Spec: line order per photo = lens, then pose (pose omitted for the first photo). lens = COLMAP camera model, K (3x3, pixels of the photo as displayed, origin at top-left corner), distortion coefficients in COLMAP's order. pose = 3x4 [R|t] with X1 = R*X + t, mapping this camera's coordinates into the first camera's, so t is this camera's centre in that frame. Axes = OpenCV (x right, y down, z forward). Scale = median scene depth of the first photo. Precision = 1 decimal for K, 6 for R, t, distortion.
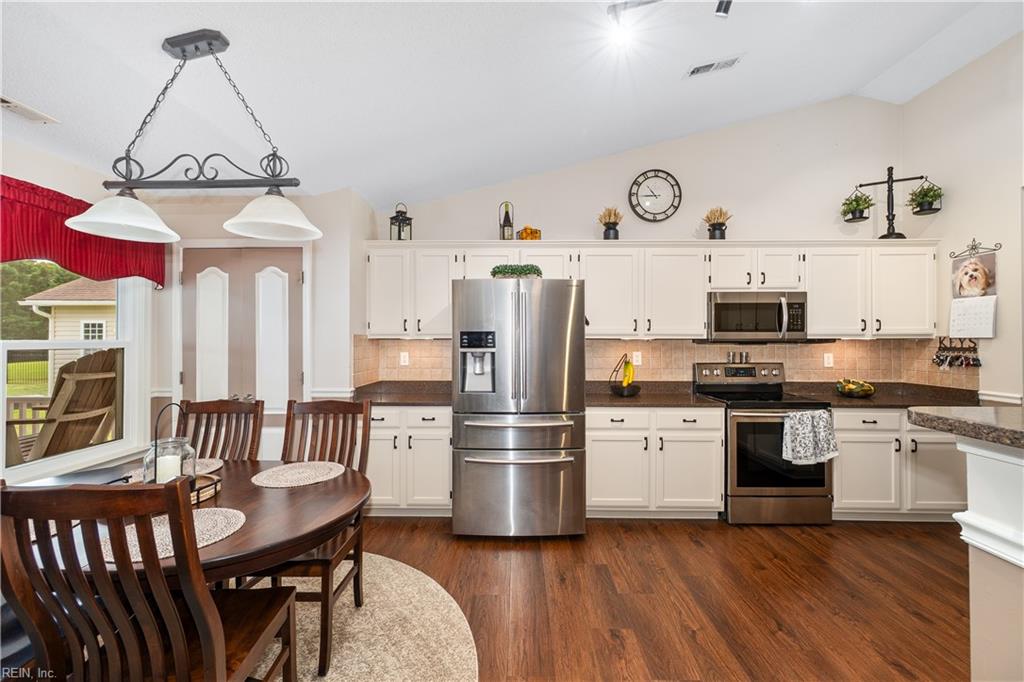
lens RADIAL K [[438.6, 0, 515.0], [0, 438.6, 338.1], [0, 0, 1]] dist [-0.011211, 0.001973]
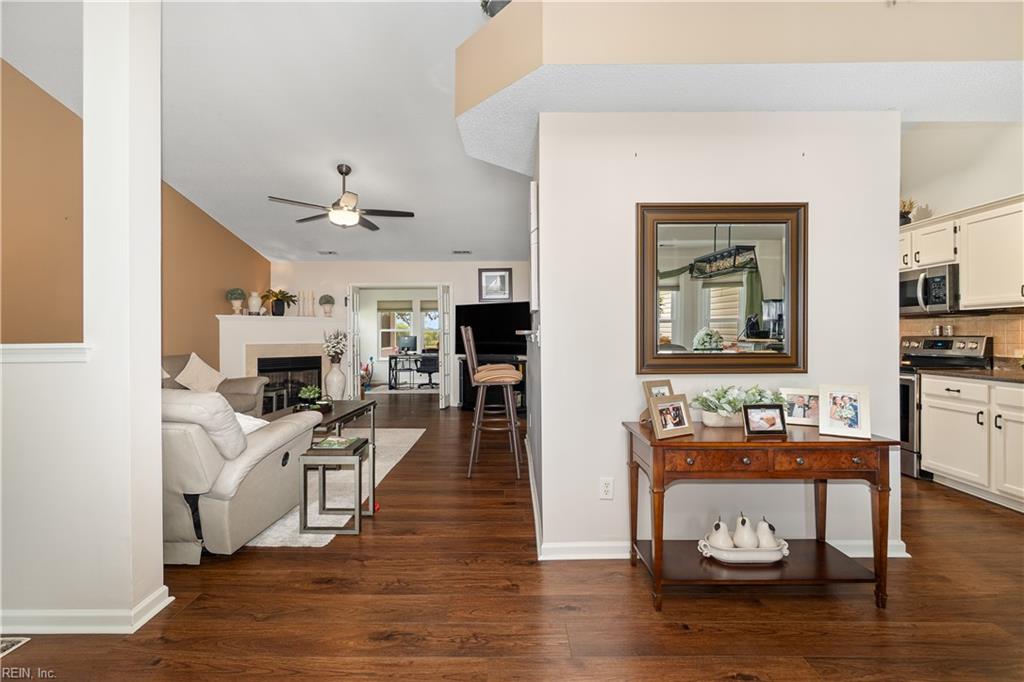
lens RADIAL K [[438.6, 0, 506.3], [0, 438.6, 337.6], [0, 0, 1]] dist [-0.011211, 0.001973]
pose [[-0.001276, 0.000960, -0.999999, 1.650615], [0.002317, 0.999997, 0.000957, 0.060175], [0.999997, -0.002315, -0.001278, -0.033524]]
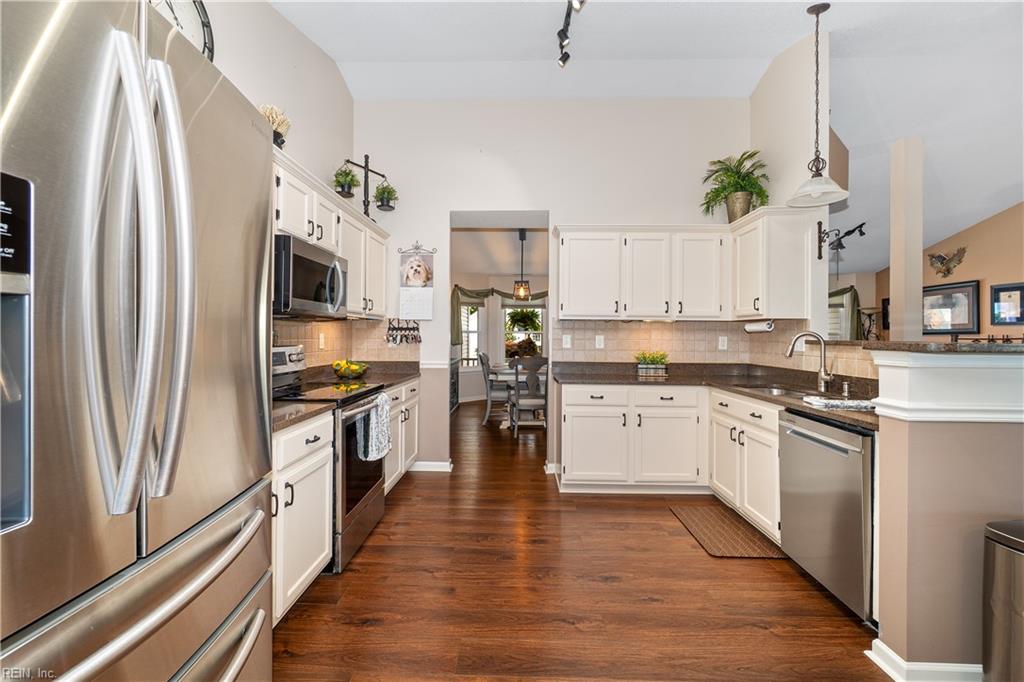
lens RADIAL K [[438.6, 0, 514.1], [0, 438.6, 339.5], [0, 0, 1]] dist [-0.011211, 0.001973]
pose [[0.010249, -0.006896, 0.999924, -0.204851], [-0.006335, 0.999956, 0.006961, 0.044782], [-0.999927, -0.006406, 0.010205, 0.683832]]
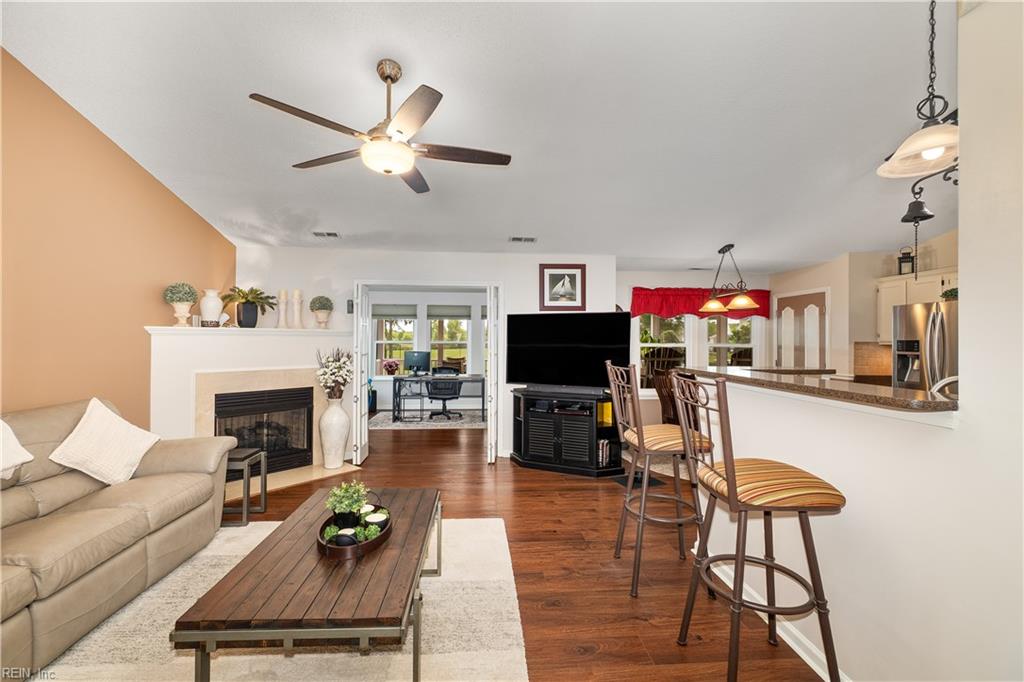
lens RADIAL K [[438.6, 0, 507.0], [0, 438.6, 339.6], [0, 0, 1]] dist [-0.011211, 0.001973]
pose [[0.079418, -0.002992, -0.996837, 1.069290], [-0.009307, 0.999950, -0.003743, 0.000293], [0.996798, 0.009575, 0.079386, -0.380620]]
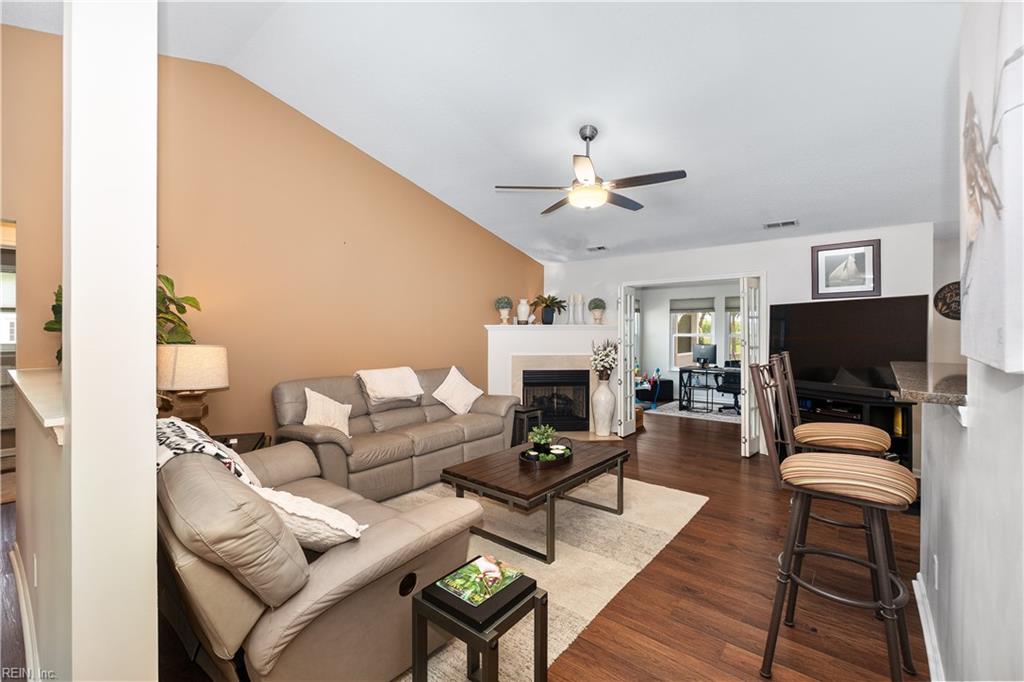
lens RADIAL K [[438.6, 0, 506.3], [0, 438.6, 335.1], [0, 0, 1]] dist [-0.011211, 0.001973]
pose [[-0.635991, 0.000607, -0.771696, 1.204942], [-0.003983, 0.999984, 0.004069, 0.003883], [0.771686, 0.005662, -0.635979, -0.039150]]
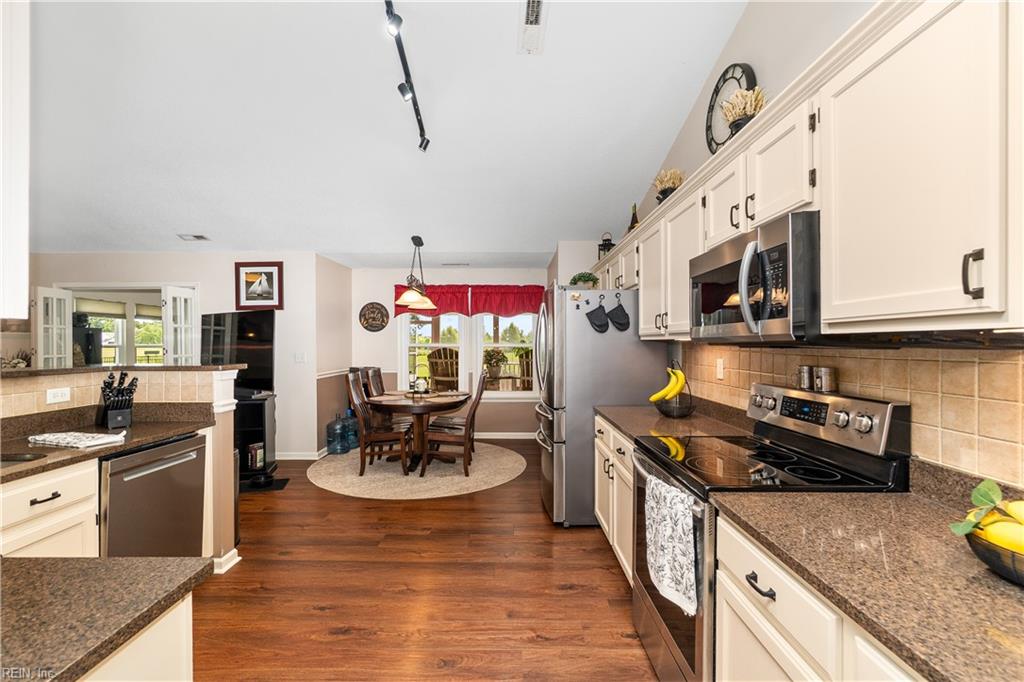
lens RADIAL K [[438.6, 0, 521.3], [0, 438.6, 346.1], [0, 0, 1]] dist [-0.011211, 0.001973]
pose [[0.001721, -0.003170, -0.999993, 1.033024], [-0.003204, 0.999990, -0.003175, 0.013762], [0.999993, 0.003209, 0.001711, 0.742062]]
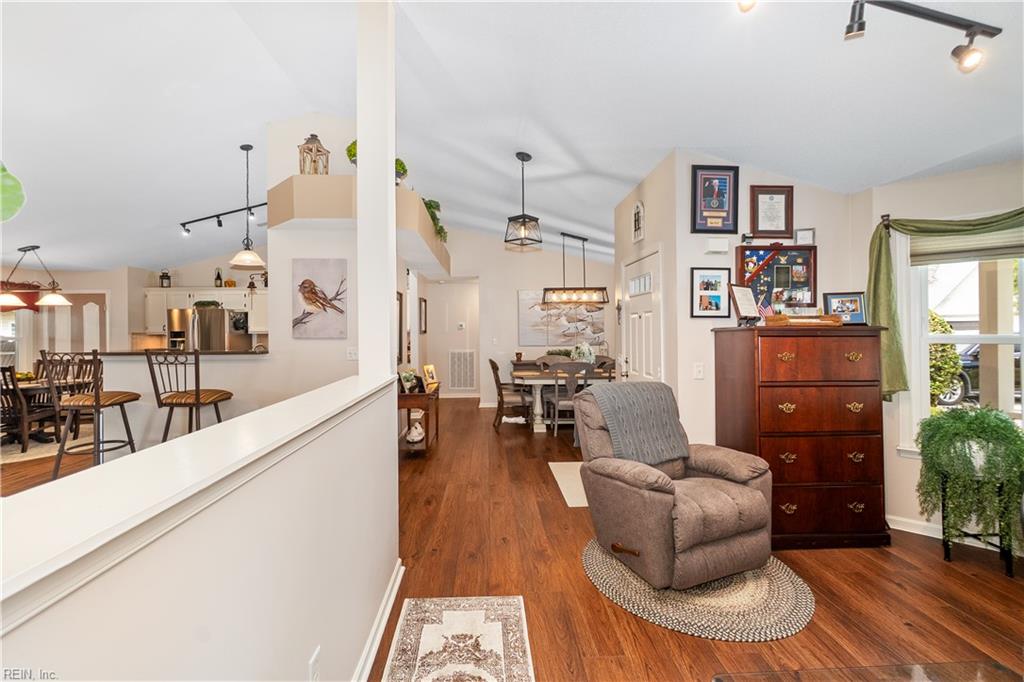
lens RADIAL K [[438.6, 0, 504.1], [0, 438.6, 330.0], [0, 0, 1]] dist [-0.011211, 0.001973]
pose [[0.998879, -0.008967, 0.046487, 1.315987], [0.009239, 0.999941, -0.005643, 0.005143], [-0.046434, 0.006066, 0.998903, -1.193199]]
